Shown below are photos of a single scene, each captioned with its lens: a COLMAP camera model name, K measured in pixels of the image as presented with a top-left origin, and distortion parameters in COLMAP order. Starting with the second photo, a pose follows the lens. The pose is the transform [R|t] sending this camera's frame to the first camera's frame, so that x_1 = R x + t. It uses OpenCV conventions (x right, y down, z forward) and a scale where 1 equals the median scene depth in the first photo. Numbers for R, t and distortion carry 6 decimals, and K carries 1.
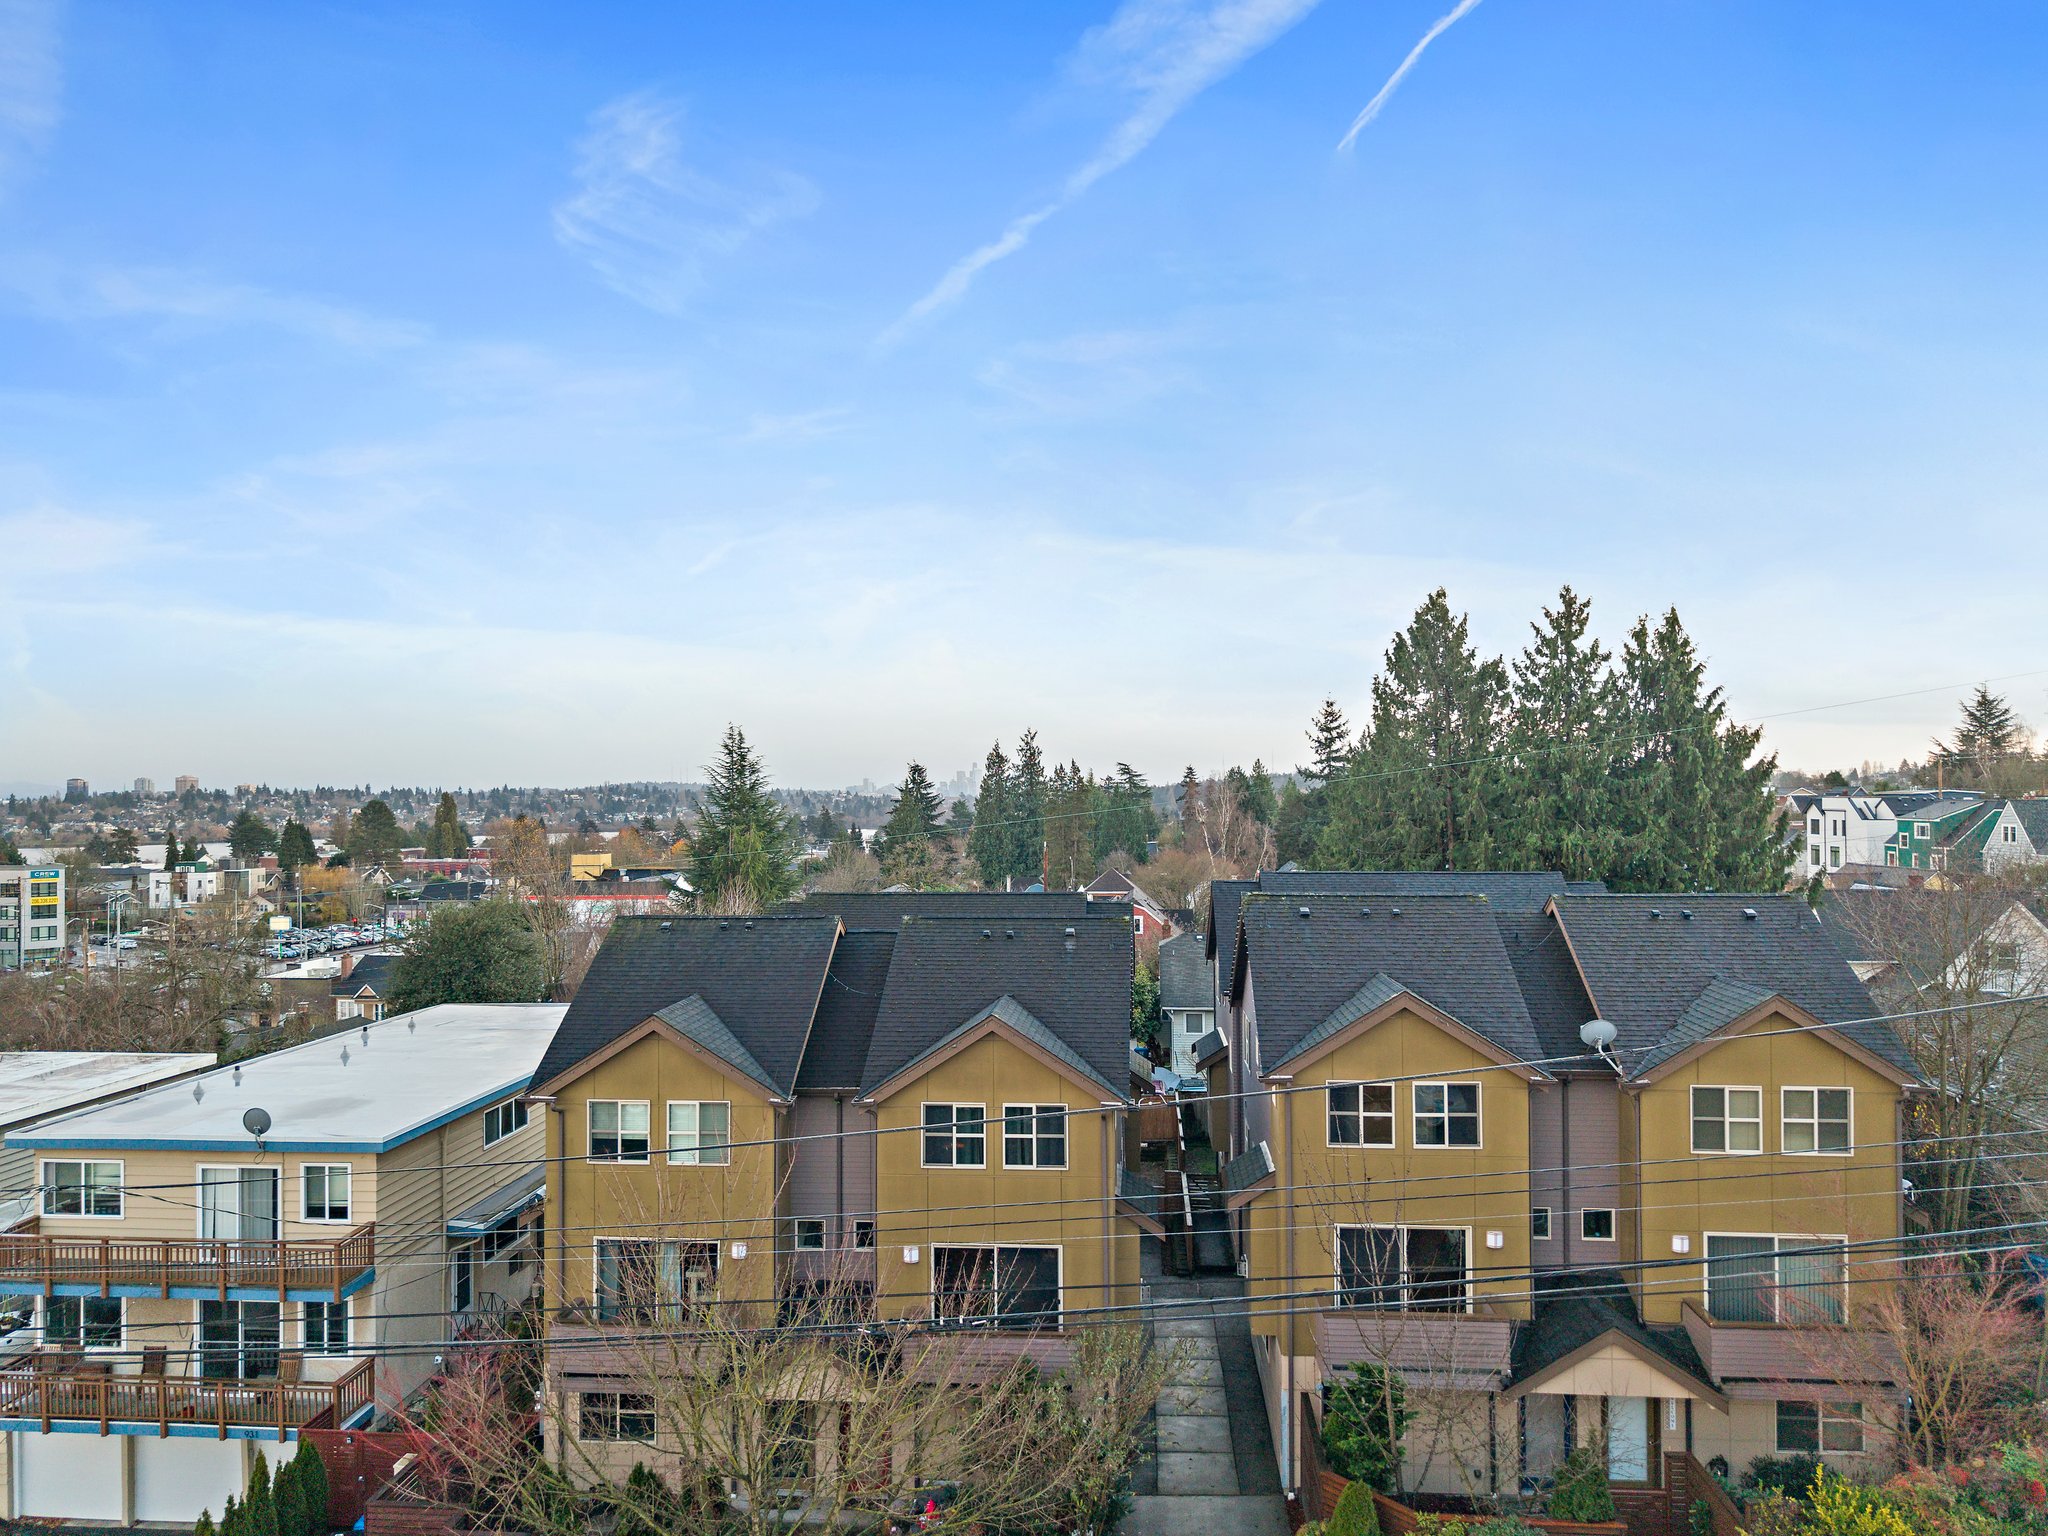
lens RADIAL K [[1416.1, 0, 1005.4], [0, 1416.1, 768.1], [0, 0, 1]] dist [0.006560, -0.005164]
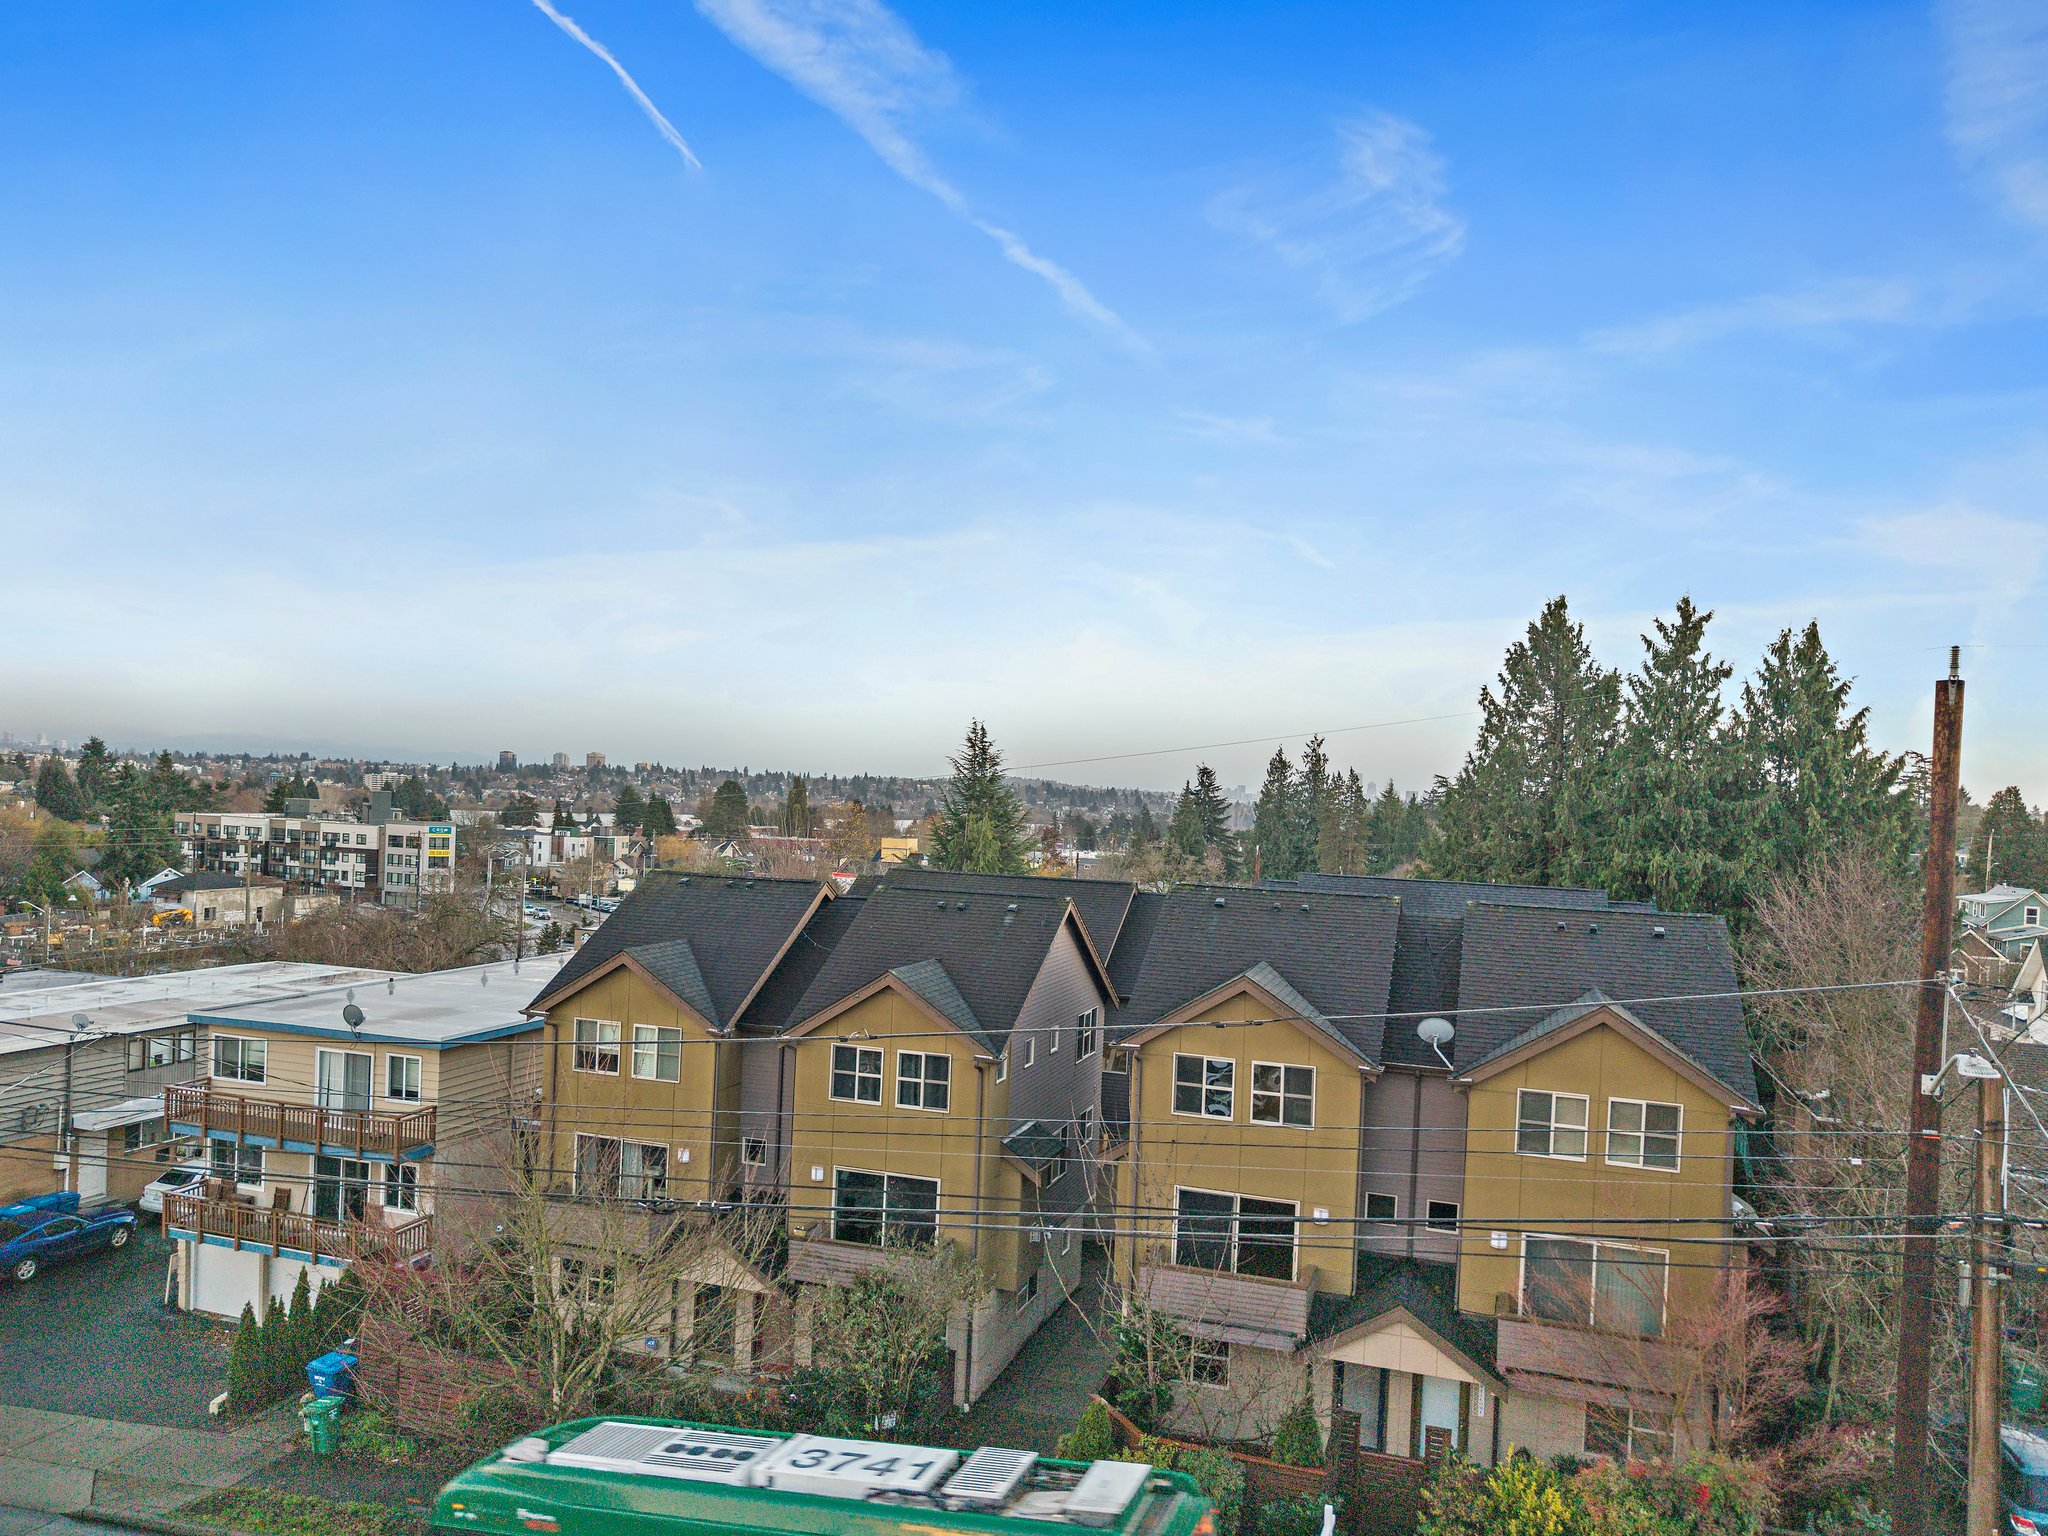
lens RADIAL K [[1407.8, 0, 1017.6], [0, 1407.8, 810.4], [0, 0, 1]] dist [0.008112, 0.000342]
pose [[0.971701, 0.048682, -0.231145, 0.231992], [-0.042113, 0.998559, 0.033273, 0.003016], [0.232432, -0.022598, 0.972350, -0.045088]]
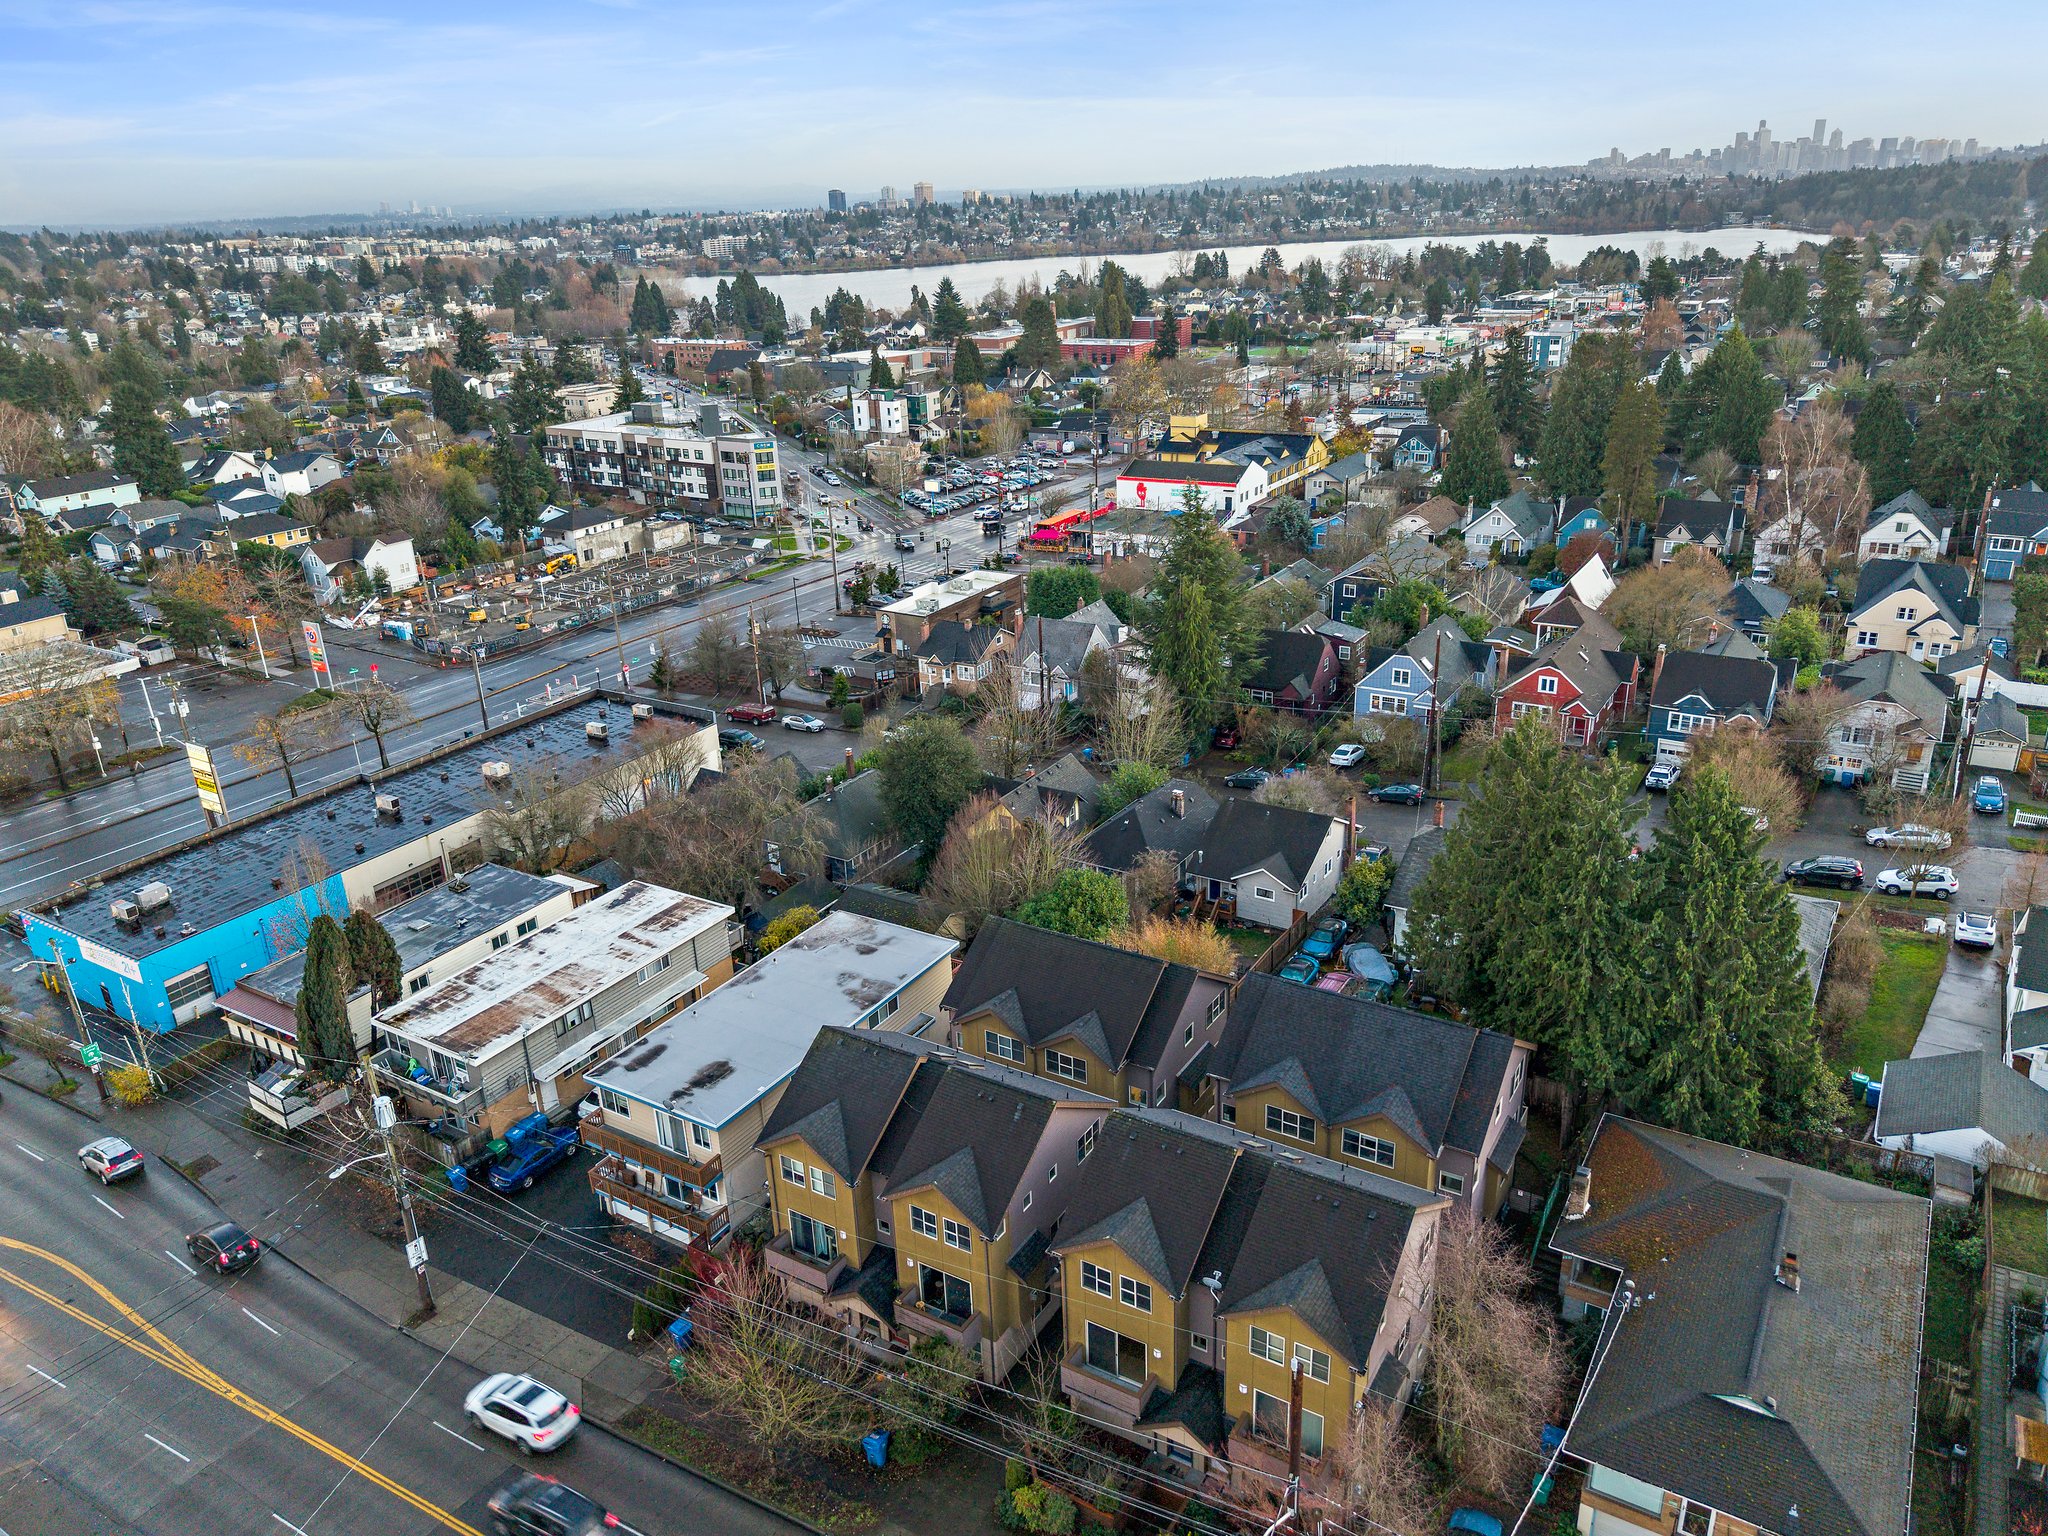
lens RADIAL K [[1428.4, 0, 1029.9], [0, 1428.4, 775.8], [0, 0, 1]] dist [0.029765, -0.046714]
pose [[0.896020, 0.141711, -0.420792, 0.590530], [0.041329, 0.916968, 0.396815, -0.767912], [0.442085, -0.372945, 0.815765, -0.247600]]
